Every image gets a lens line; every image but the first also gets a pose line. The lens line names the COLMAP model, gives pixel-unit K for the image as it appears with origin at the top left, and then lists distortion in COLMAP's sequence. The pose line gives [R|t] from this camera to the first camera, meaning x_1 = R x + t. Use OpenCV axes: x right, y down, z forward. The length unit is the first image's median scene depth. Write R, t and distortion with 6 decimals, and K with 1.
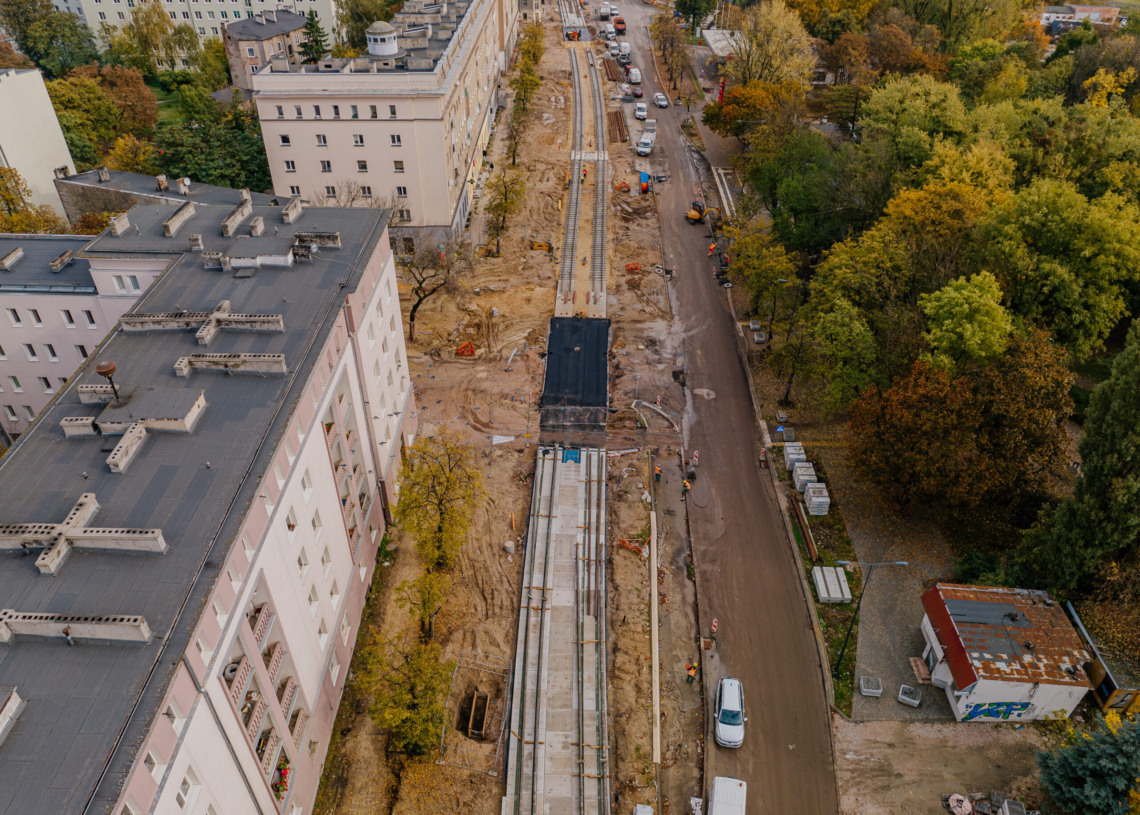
lens RADIAL K [[807.4, 0, 570.0], [0, 807.4, 407.5], [0, 0, 1]] dist [-0.042691, 0.019023]
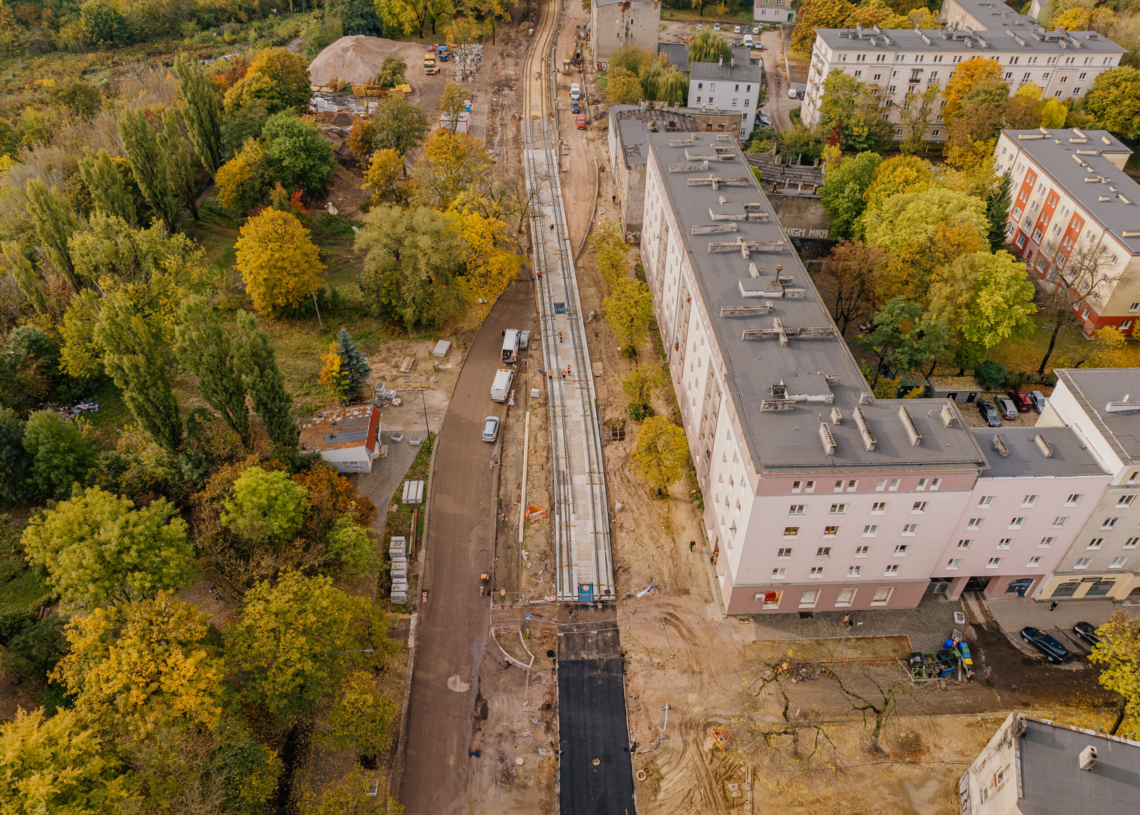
lens RADIAL K [[807.4, 0, 570.0], [0, 807.4, 407.5], [0, 0, 1]] dist [-0.042691, 0.019023]
pose [[-0.997355, 0.044160, -0.057735, 0.084969], [-0.047460, 0.205981, 0.977404, -1.204209], [0.055054, 0.977559, -0.203340, 1.014593]]
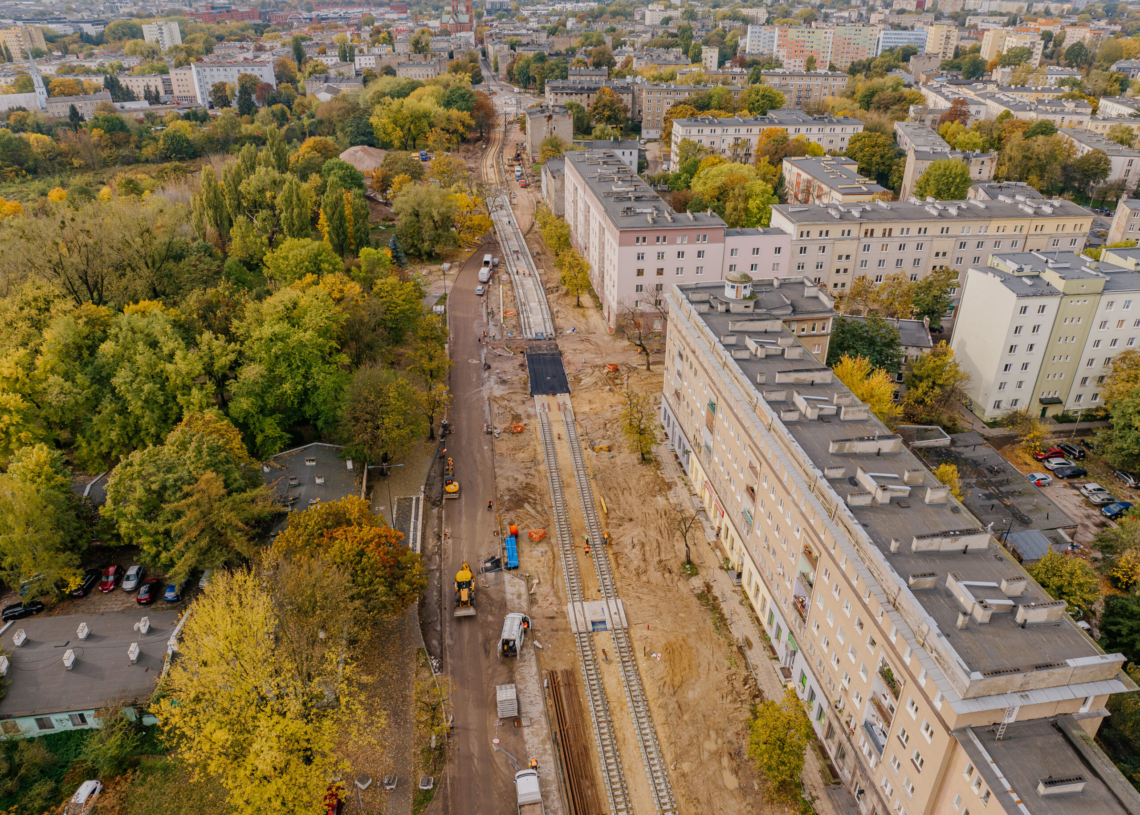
lens RADIAL K [[807.4, 0, 570.0], [0, 807.4, 407.5], [0, 0, 1]] dist [-0.042691, 0.019023]
pose [[-0.987887, 0.076151, -0.135203, 0.239687], [-0.091187, 0.420095, 0.902887, -1.911705], [0.125554, 0.904279, -0.408063, 2.163983]]
